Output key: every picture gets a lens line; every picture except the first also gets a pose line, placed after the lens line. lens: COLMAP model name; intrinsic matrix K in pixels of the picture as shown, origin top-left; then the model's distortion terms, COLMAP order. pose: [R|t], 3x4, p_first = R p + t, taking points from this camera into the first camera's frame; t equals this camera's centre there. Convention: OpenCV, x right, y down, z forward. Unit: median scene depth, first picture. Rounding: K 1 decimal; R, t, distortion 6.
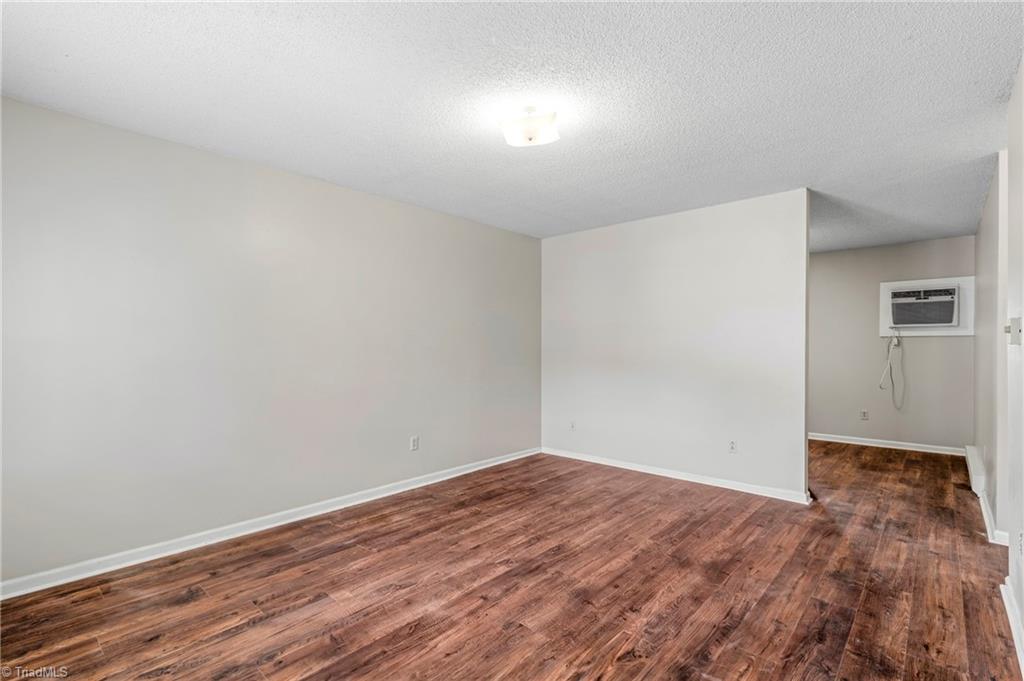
lens RADIAL K [[472.6, 0, 507.7], [0, 472.6, 349.7], [0, 0, 1]] dist [-0.000070, -0.001375]
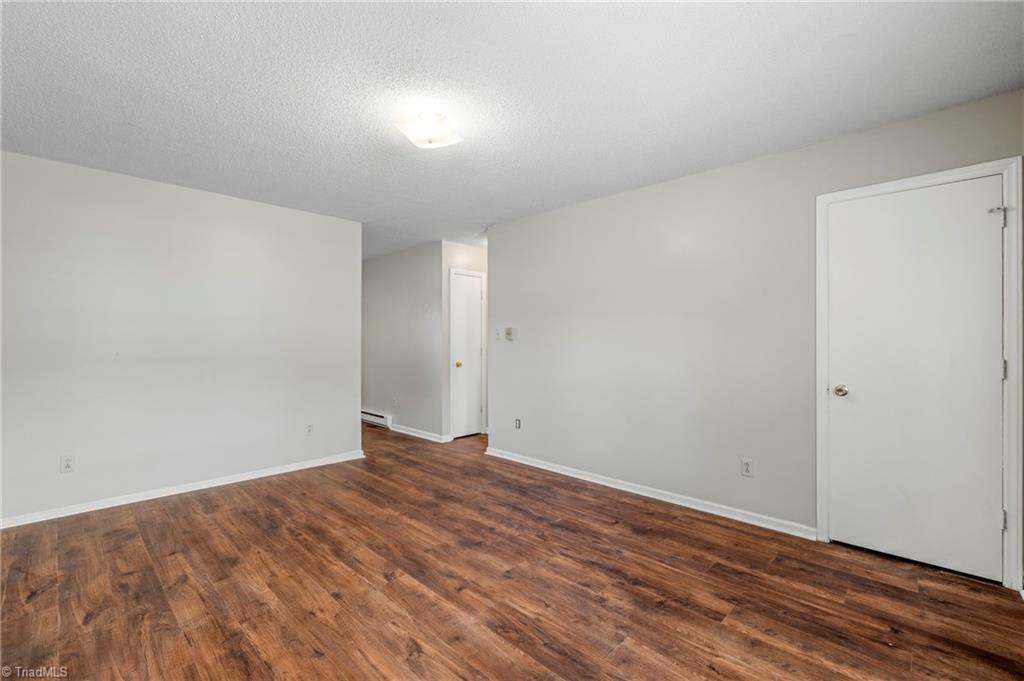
lens RADIAL K [[443.0, 0, 510.7], [0, 443.0, 310.6], [0, 0, 1]] dist [0.000549, 0.000333]
pose [[0.027987, 0.069339, 0.997201, -0.805103], [0.004325, 0.997574, -0.069486, -0.001776], [-0.999599, 0.006258, 0.027619, 0.671565]]
